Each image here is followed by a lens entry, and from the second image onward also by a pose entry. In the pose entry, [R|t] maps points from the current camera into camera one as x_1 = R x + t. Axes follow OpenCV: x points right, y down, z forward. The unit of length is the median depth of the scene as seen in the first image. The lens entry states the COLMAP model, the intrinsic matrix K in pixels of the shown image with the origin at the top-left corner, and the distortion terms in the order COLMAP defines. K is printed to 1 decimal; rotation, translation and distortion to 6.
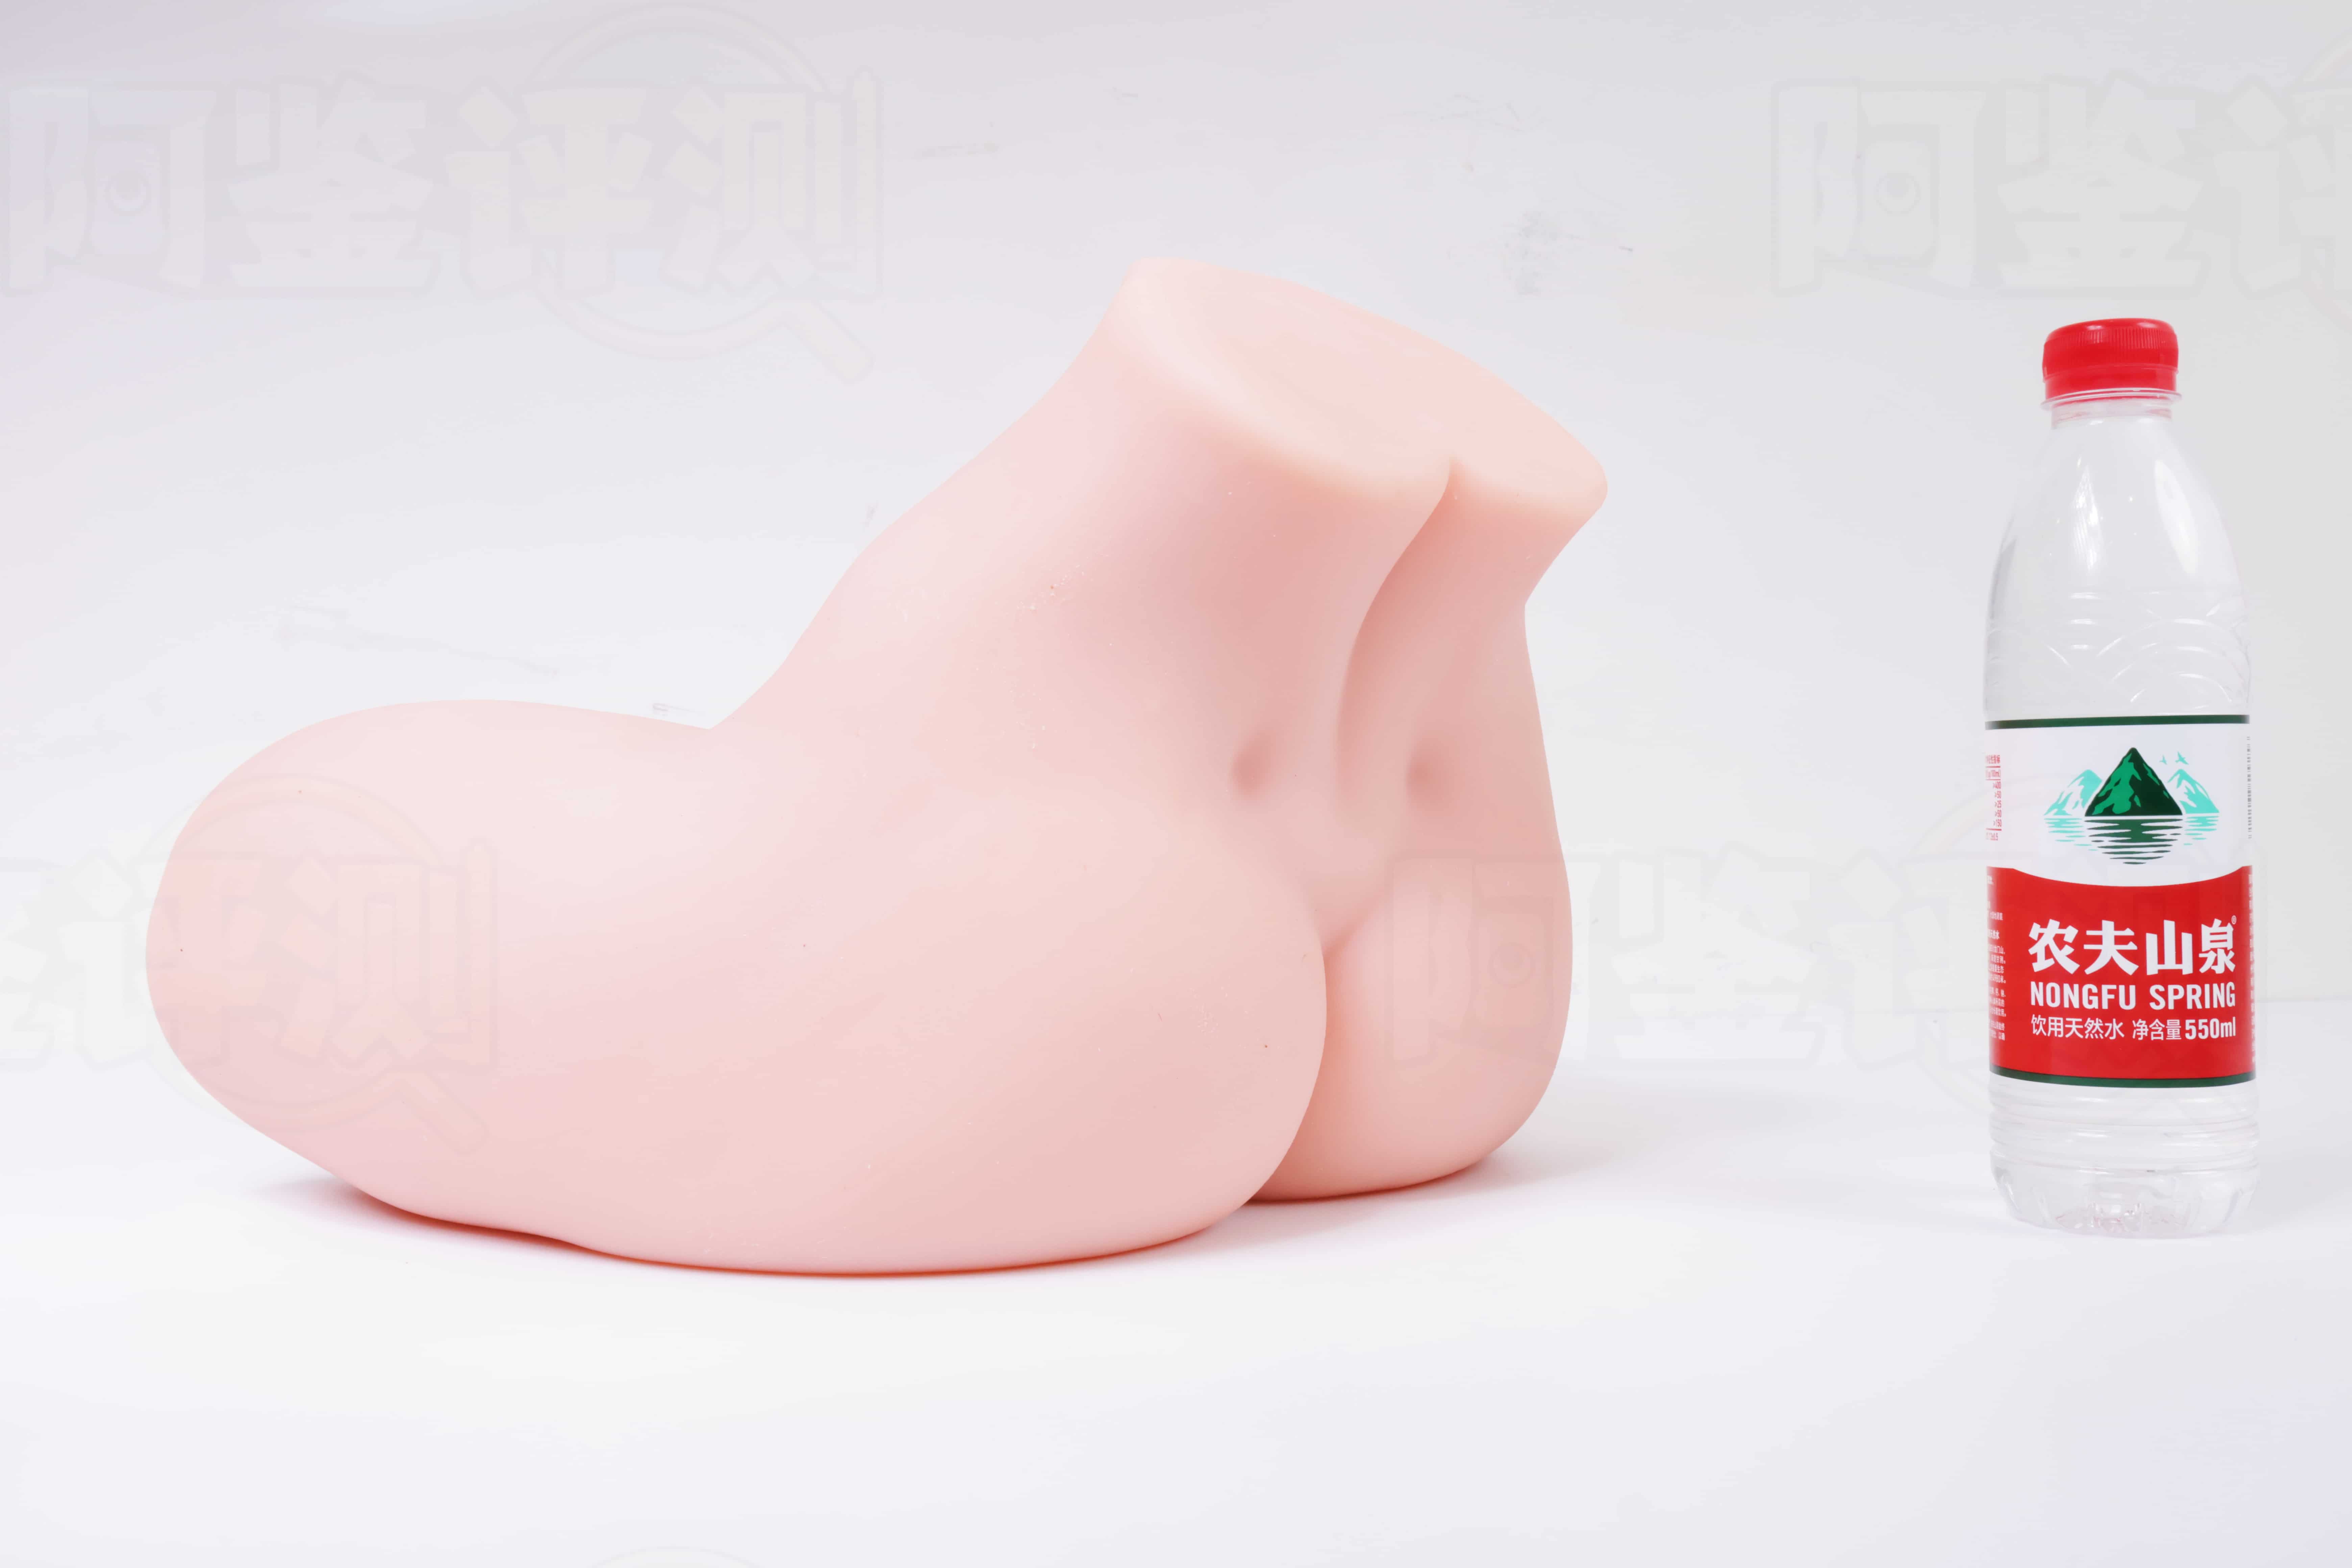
lens RADIAL K [[2724.0, 0, 1185.6], [0, 2724.0, 787.1], [0, 0, 1]] dist [0.045960, 0.000000]
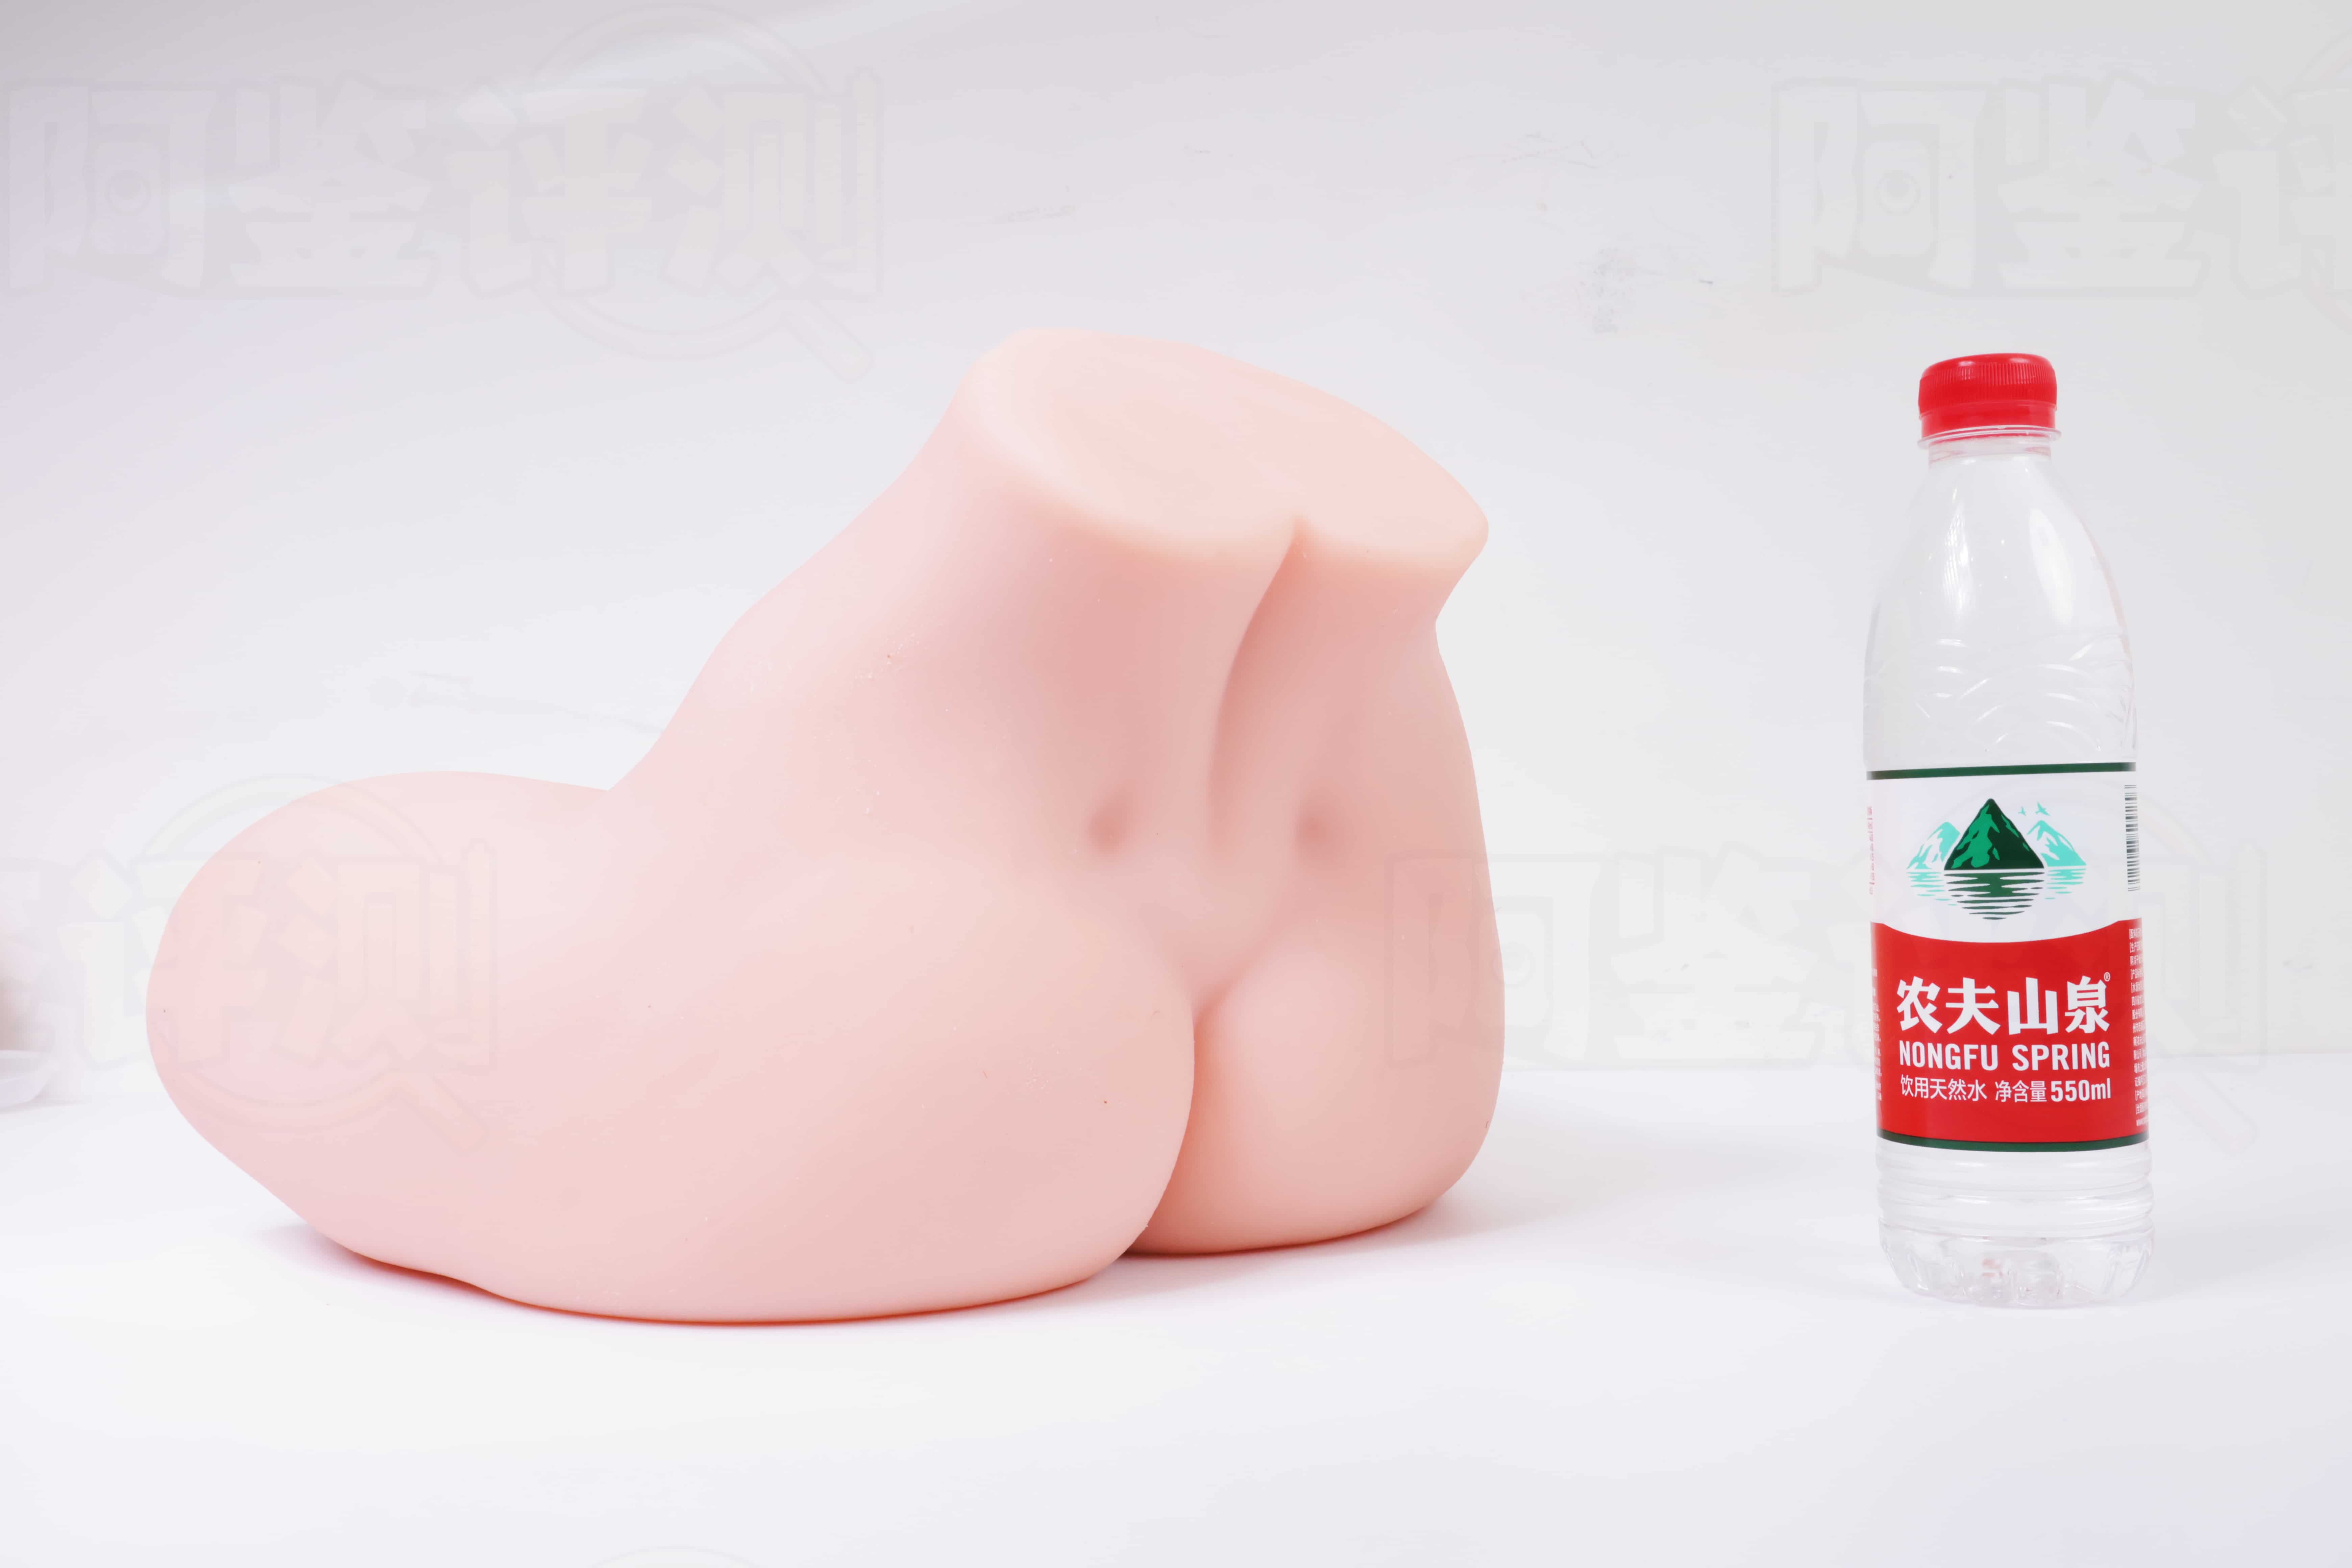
lens RADIAL K [[2724.0, 0, 1191.7], [0, 2724.0, 790.8], [0, 0, 1]] dist [0.045960, 0.000000]
pose [[0.988002, -0.011667, -0.153999, 0.214299], [0.010219, 0.999896, -0.010189, -0.010209], [0.154102, 0.008493, 0.988018, 0.004017]]
